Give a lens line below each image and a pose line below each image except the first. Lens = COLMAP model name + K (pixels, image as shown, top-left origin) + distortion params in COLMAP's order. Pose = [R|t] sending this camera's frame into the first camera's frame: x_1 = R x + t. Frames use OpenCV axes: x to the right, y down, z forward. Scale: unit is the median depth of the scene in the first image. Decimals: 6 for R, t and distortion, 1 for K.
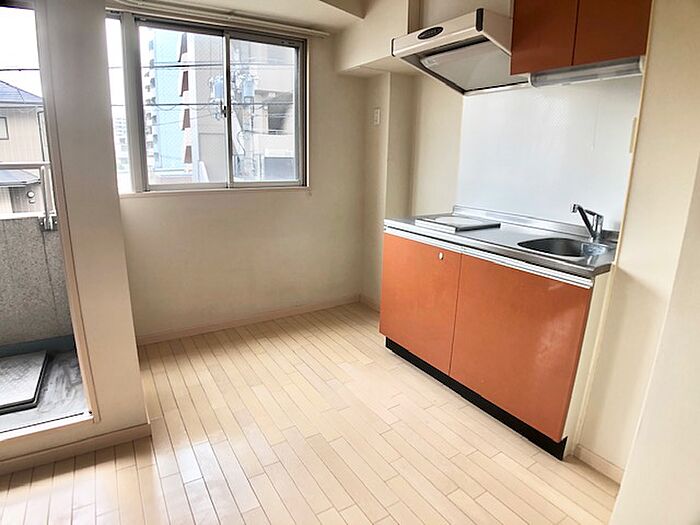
lens RADIAL K [[381.2, 0, 337.6], [0, 381.2, 248.8], [0, 0, 1]] dist [-0.084390, -0.000231]
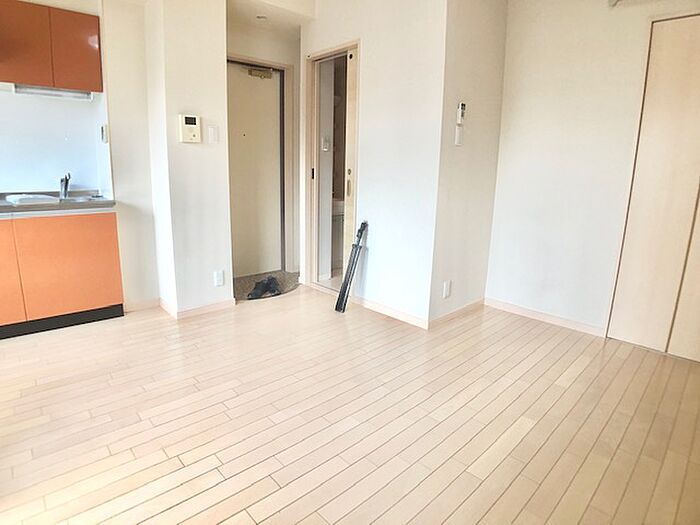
lens RADIAL K [[390.1, 0, 327.5], [0, 390.1, 258.1], [0, 0, 1]] dist [-0.083260, 0.002989]
pose [[-0.186287, -0.229034, 0.955427, -0.850943], [0.207936, 0.941230, 0.266173, 0.023669], [-0.960239, 0.248252, -0.127715, 0.142006]]
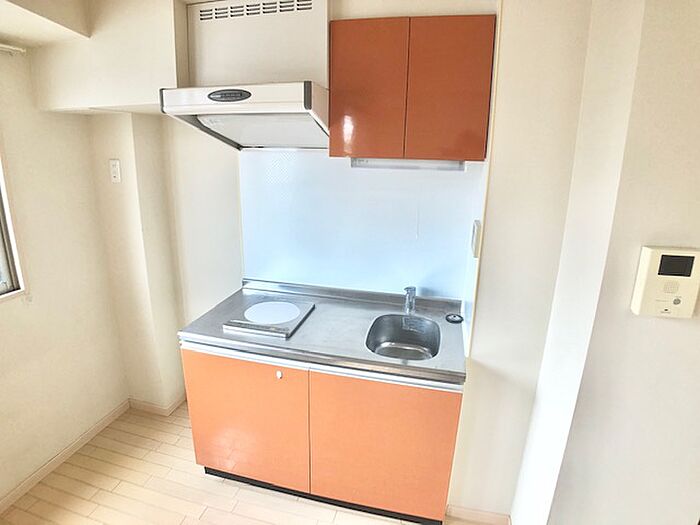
lens RADIAL K [[381.2, 0, 337.6], [0, 381.2, 248.8], [0, 0, 1]] dist [-0.084390, -0.000231]
pose [[0.713680, -0.178792, 0.677269, -0.115622], [0.157199, 0.983095, 0.093876, -0.253872], [-0.682605, 0.039468, 0.729721, 0.259025]]
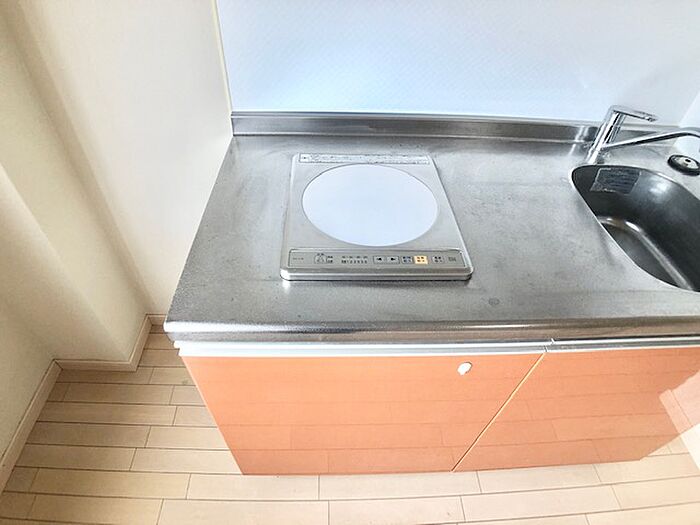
lens RADIAL K [[390.1, 0, 327.5], [0, 390.1, 258.1], [0, 0, 1]] dist [-0.083260, 0.002989]
pose [[0.509658, -0.602387, 0.614311, 0.044256], [0.185895, 0.774235, 0.604981, -0.240134], [-0.840054, -0.194137, 0.506576, 0.787887]]
